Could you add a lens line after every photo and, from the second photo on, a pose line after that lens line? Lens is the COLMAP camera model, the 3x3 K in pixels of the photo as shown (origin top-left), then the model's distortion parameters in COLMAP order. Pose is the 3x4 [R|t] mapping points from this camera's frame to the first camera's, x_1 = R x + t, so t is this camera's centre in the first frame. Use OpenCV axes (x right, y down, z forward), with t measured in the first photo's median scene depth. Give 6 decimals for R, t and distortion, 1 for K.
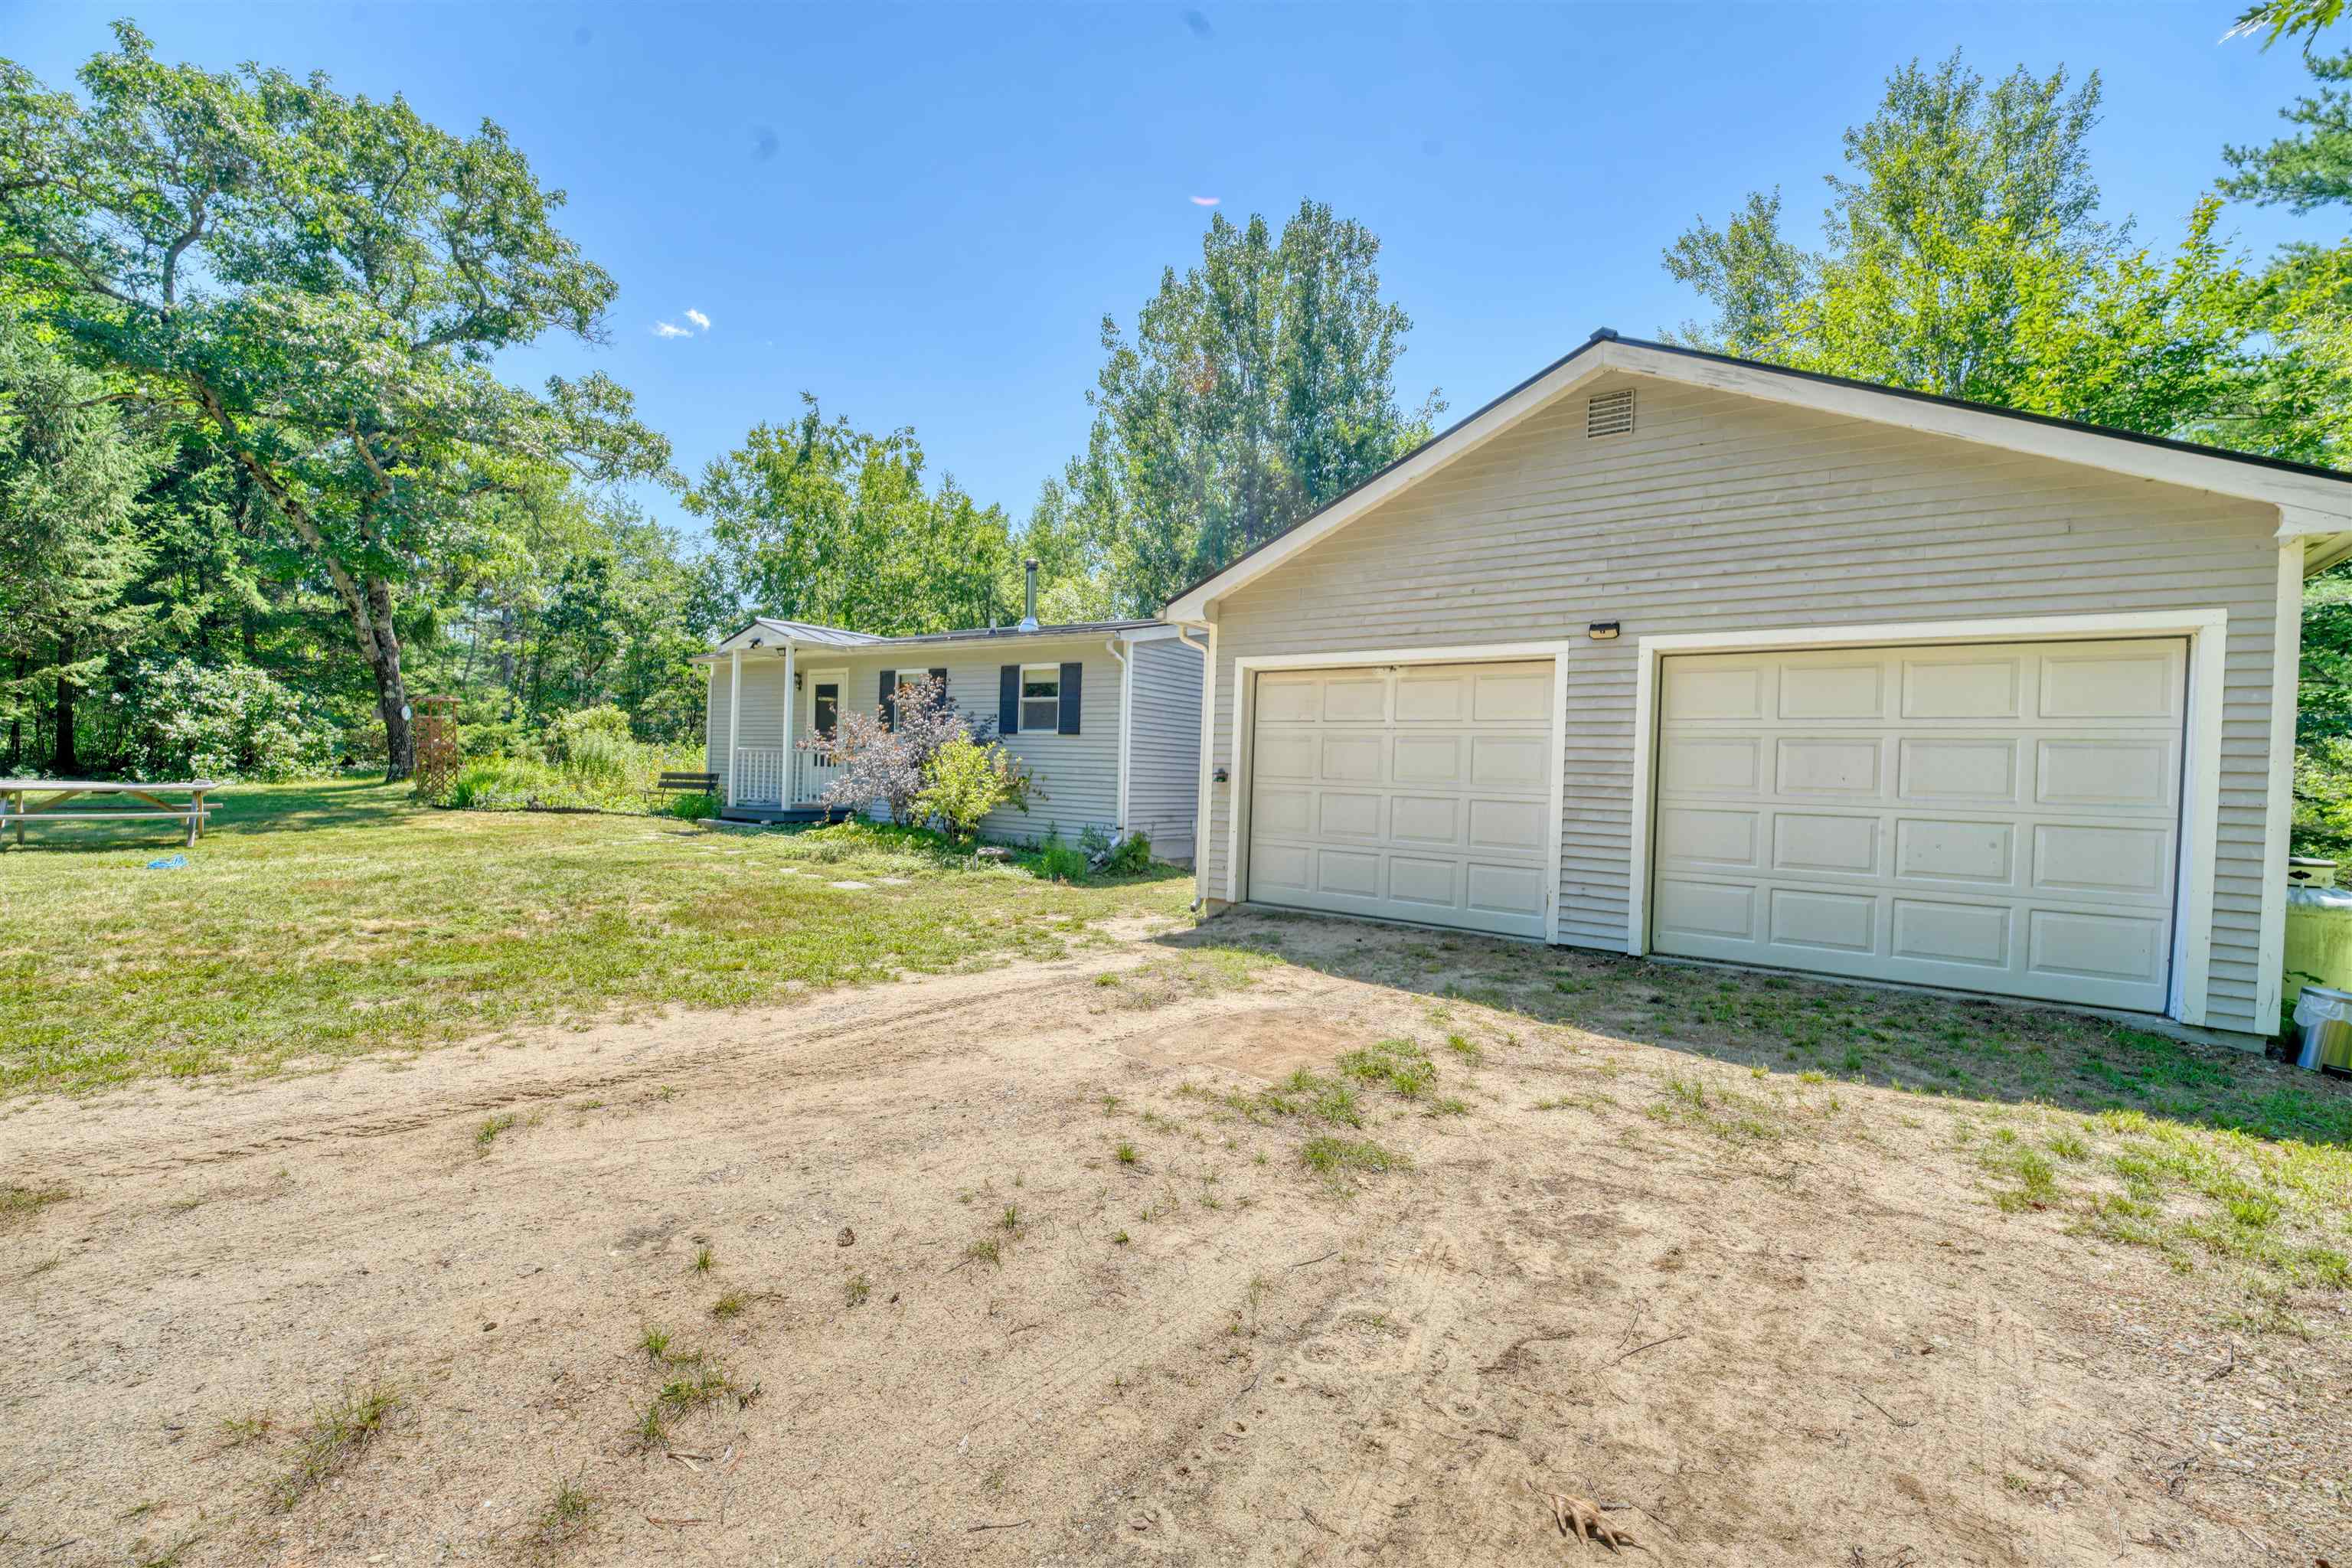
lens RADIAL K [[979.2, 0, 1188.0], [0, 979.2, 783.3], [0, 0, 1]] dist [0.018949, -0.017910]
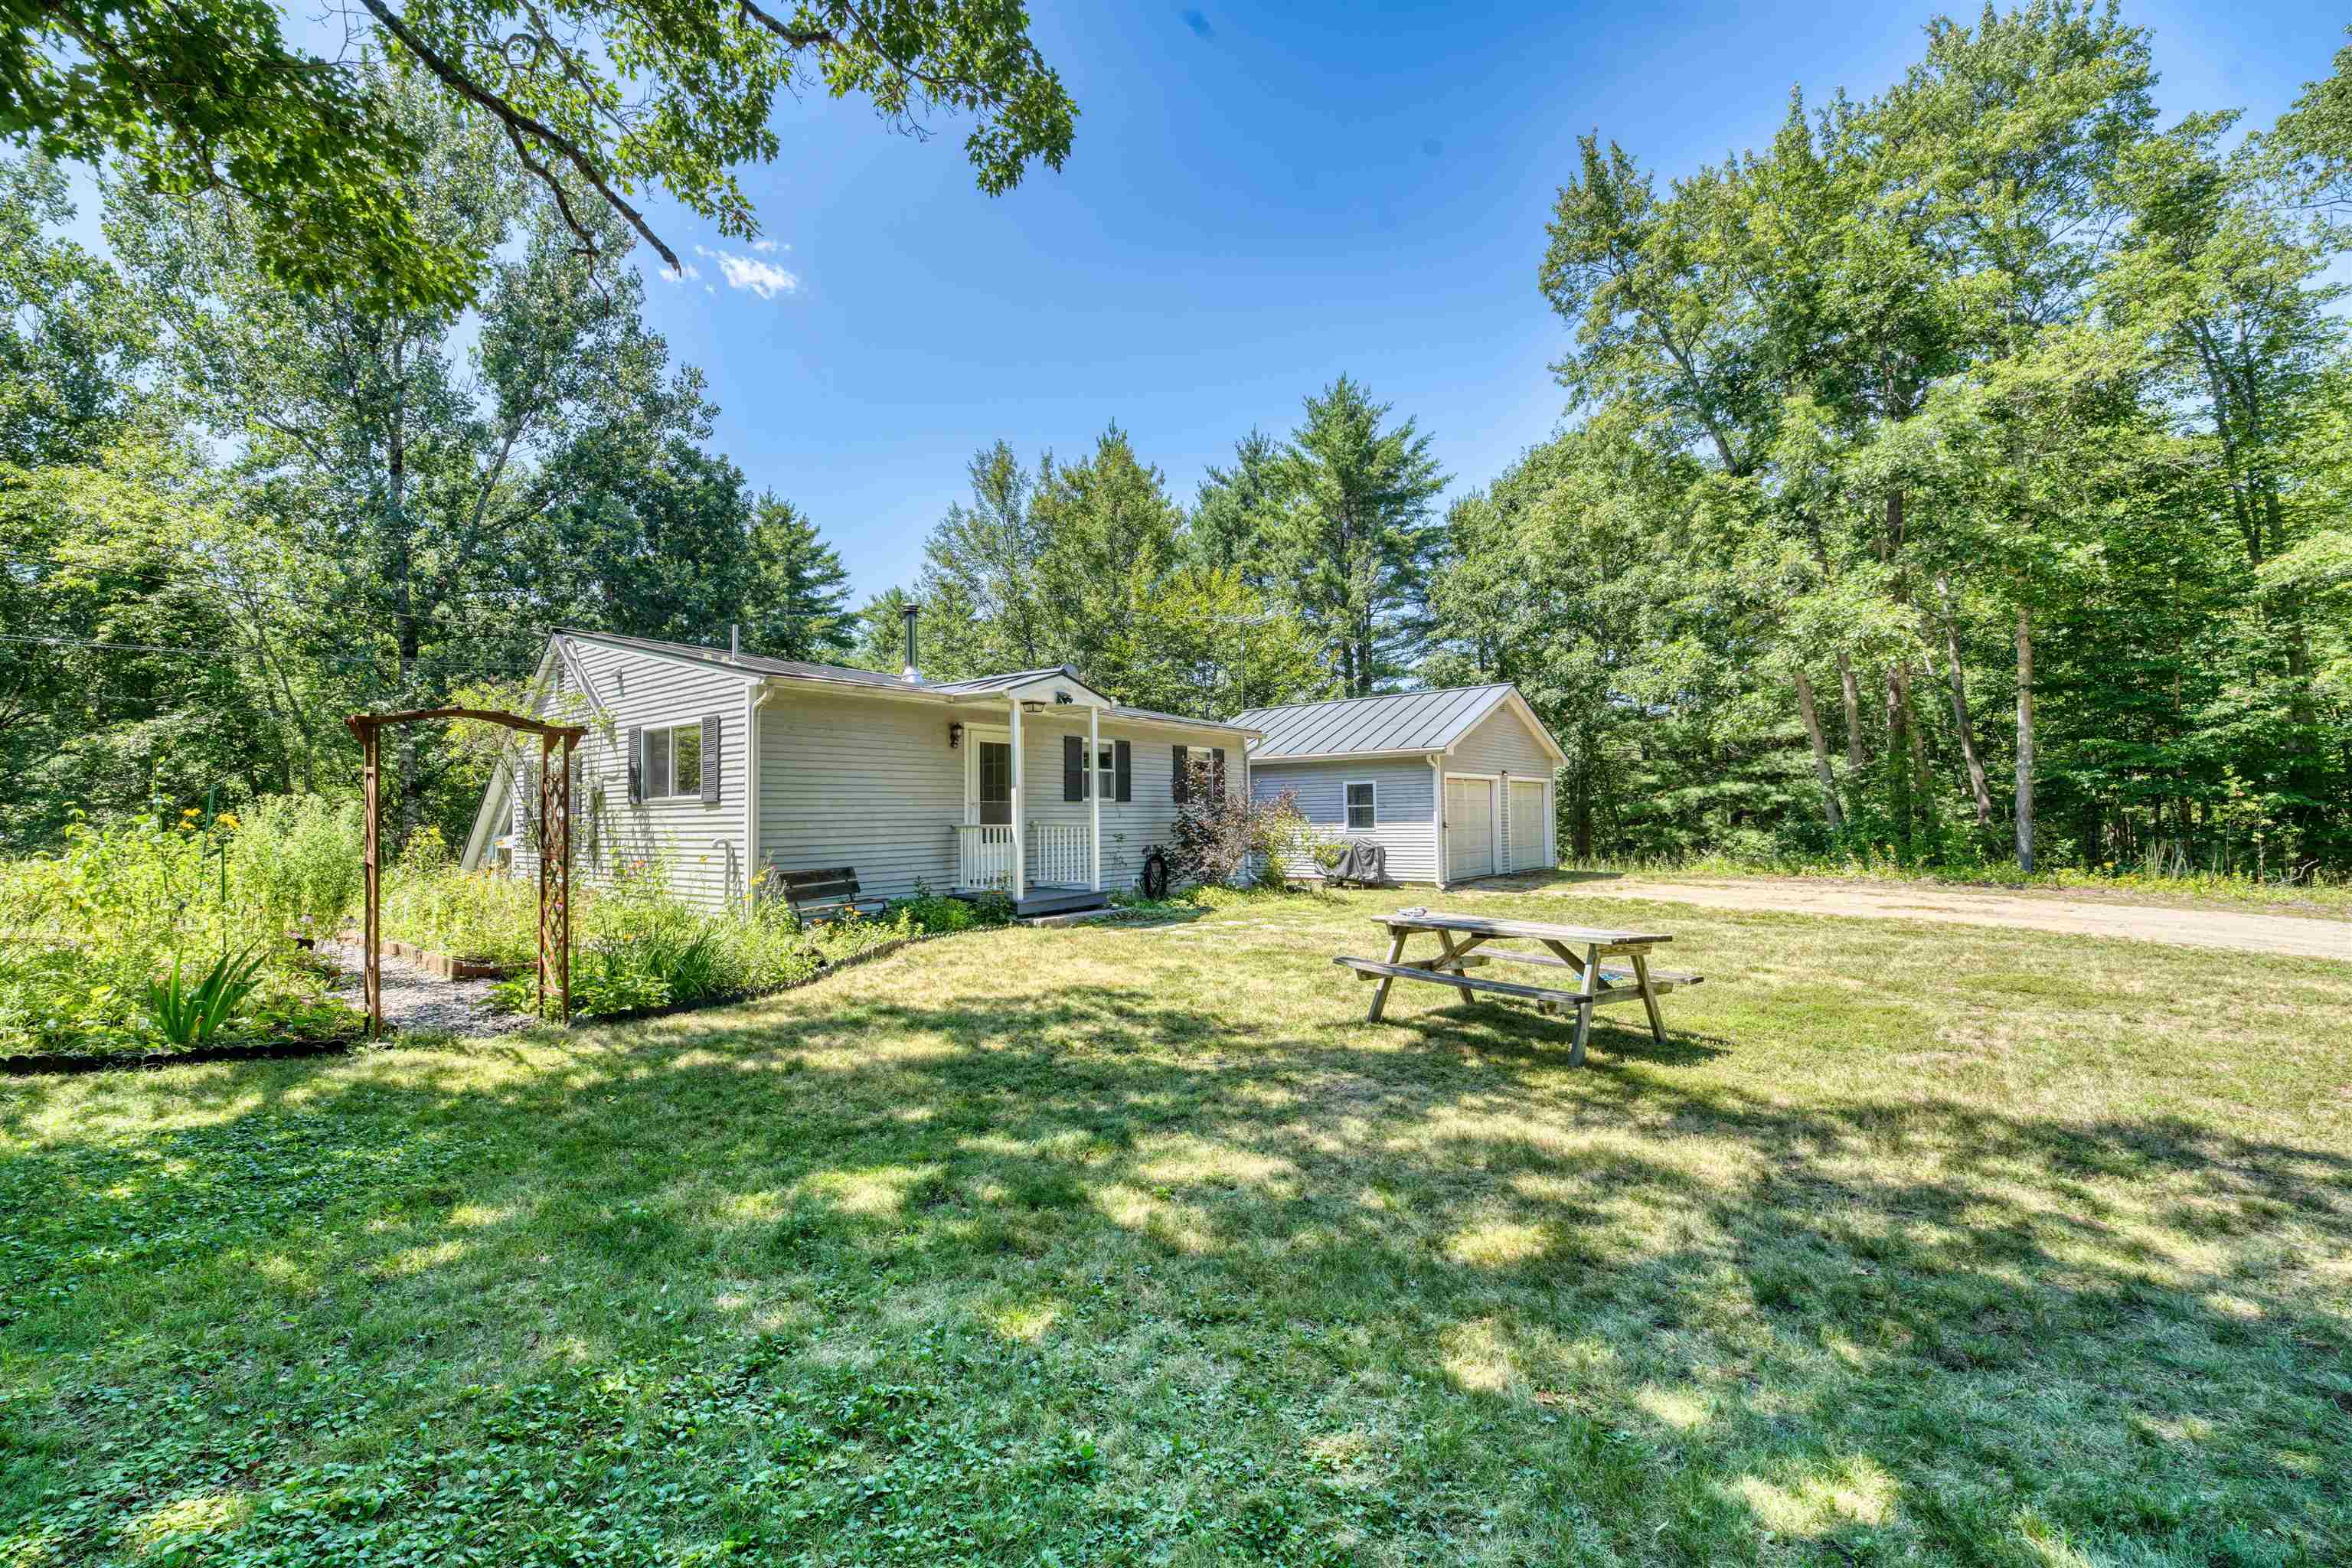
lens RADIAL K [[979.2, 0, 1188.0], [0, 979.2, 783.3], [0, 0, 1]] dist [0.018949, -0.017910]
pose [[0.044812, 0.002048, 0.998993, -0.936294], [0.028815, 0.999579, -0.003341, -0.047132], [-0.998580, 0.028936, 0.044735, 0.636248]]
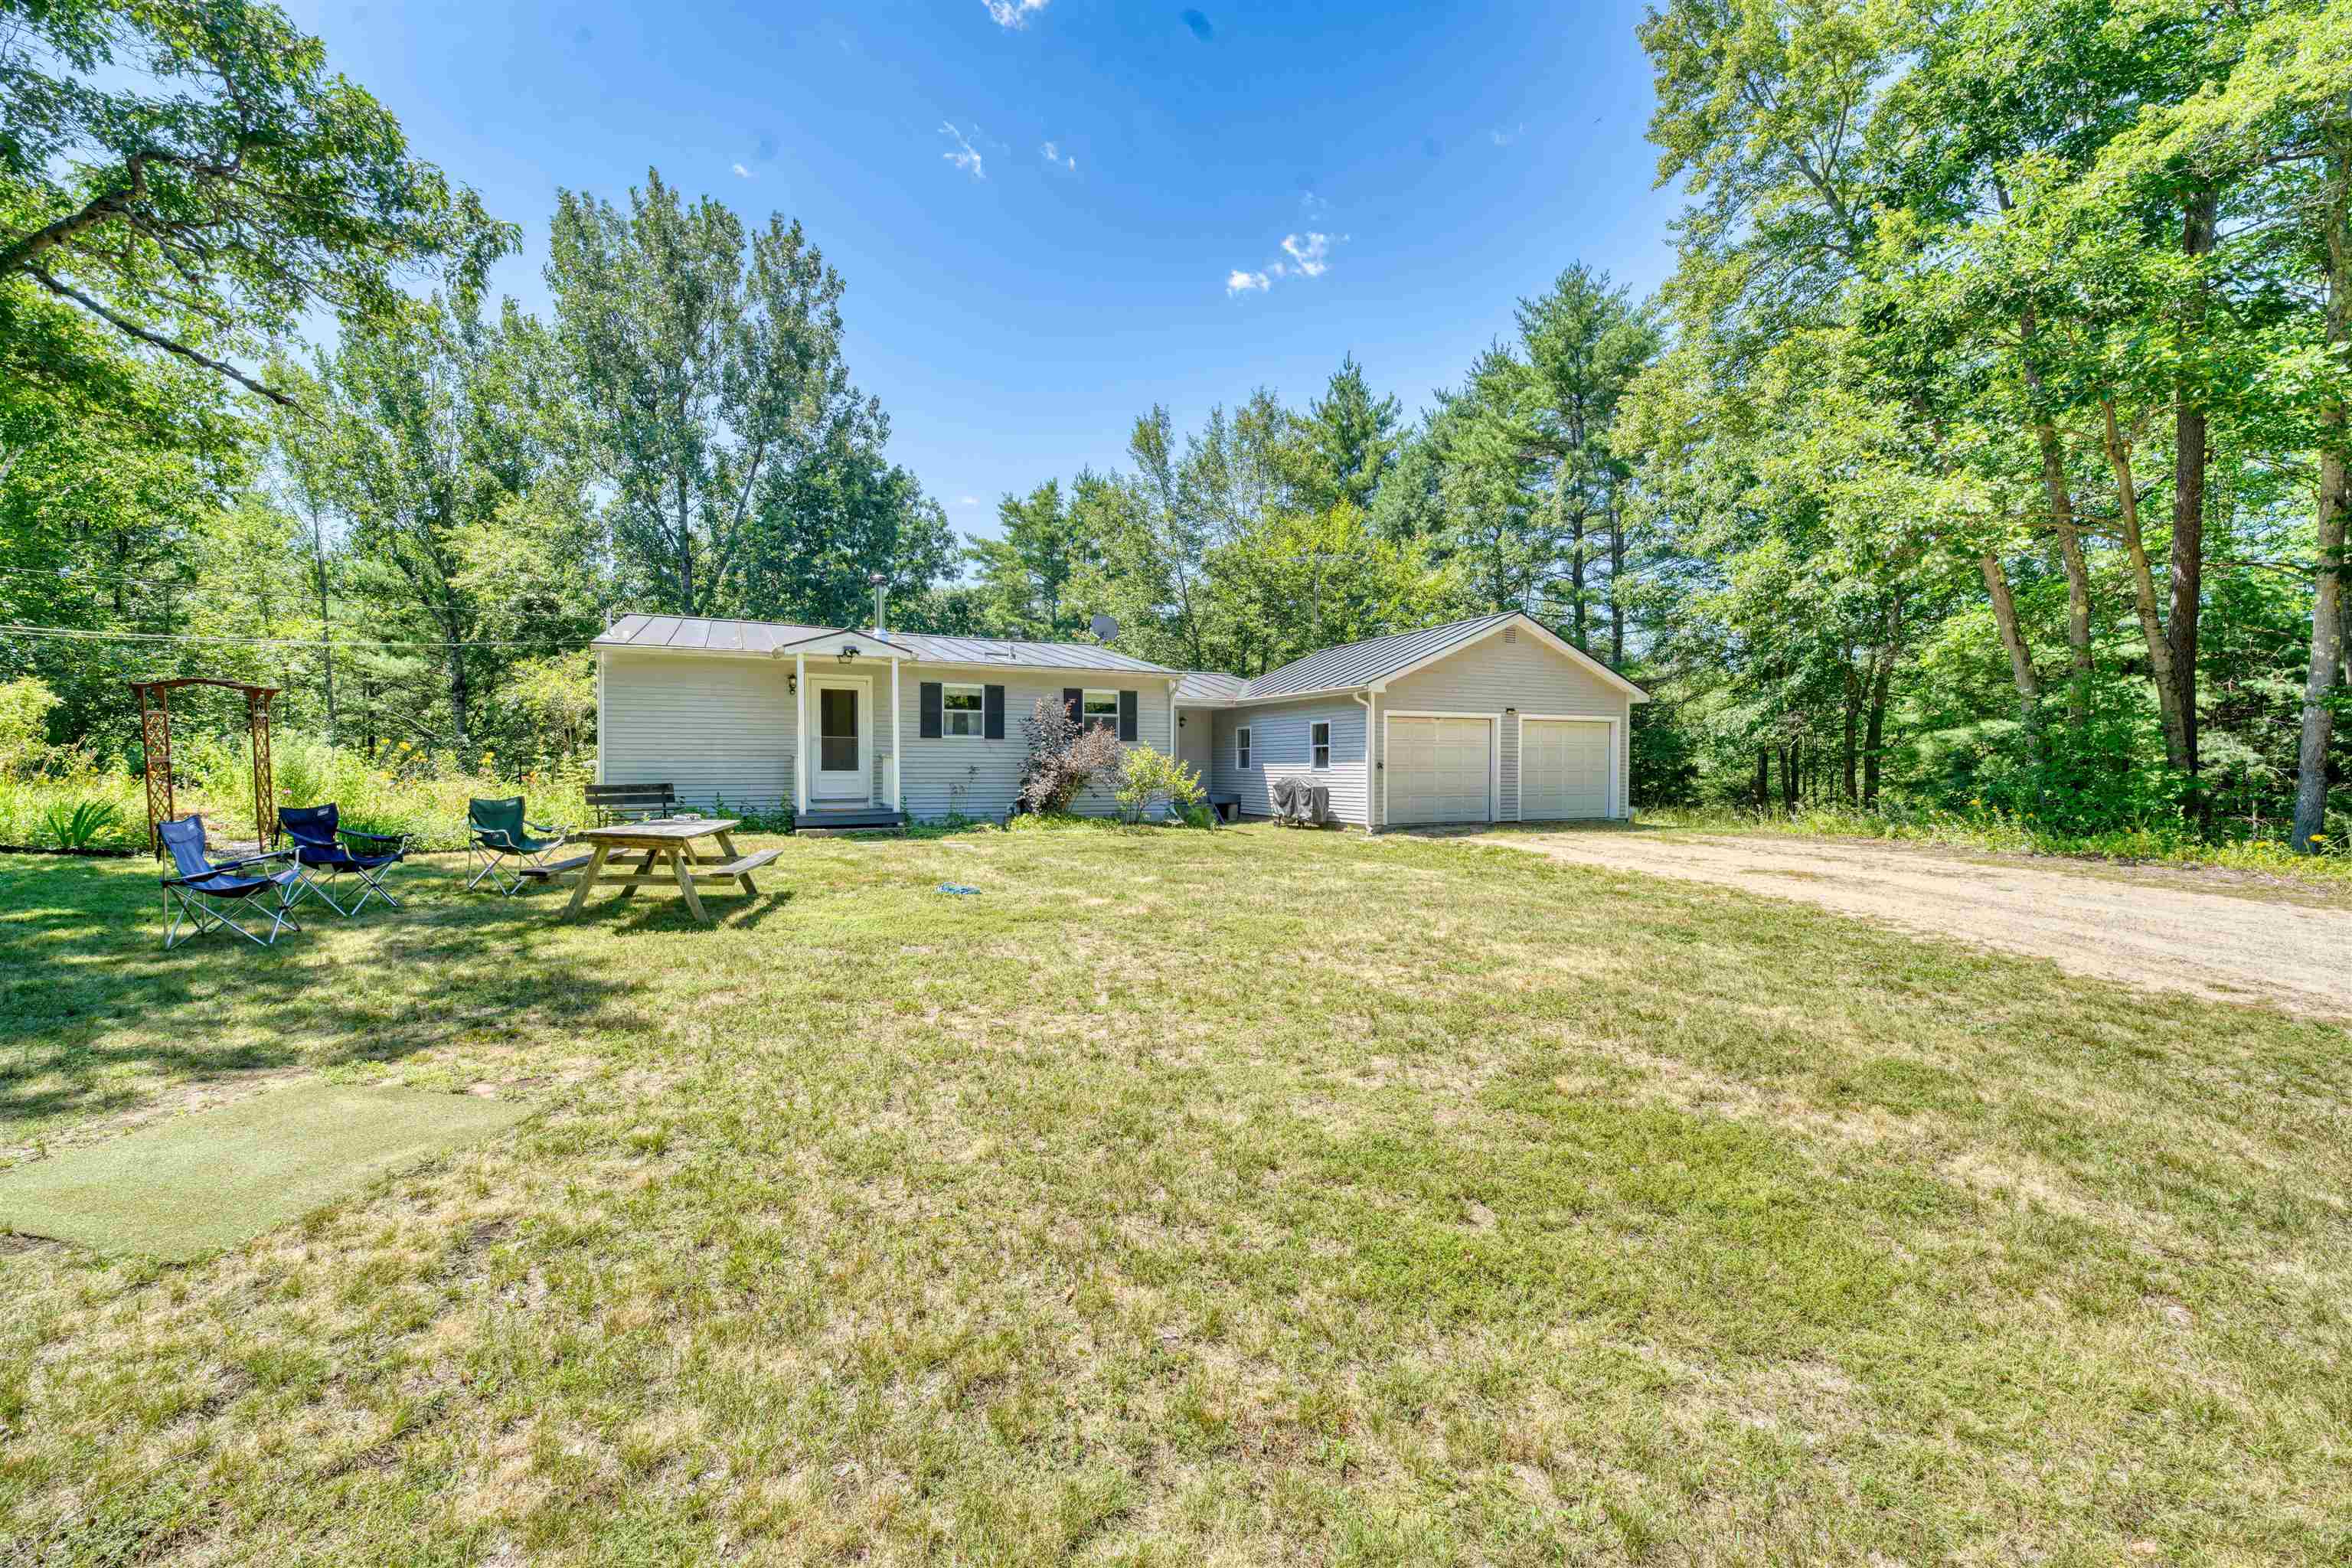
lens RADIAL K [[979.2, 0, 1188.0], [0, 979.2, 783.3], [0, 0, 1]] dist [0.018949, -0.017910]
pose [[0.479664, -0.048594, 0.876106, -0.862904], [0.025596, 0.998815, 0.041387, -0.028870], [-0.877079, 0.002573, 0.480340, 0.154375]]
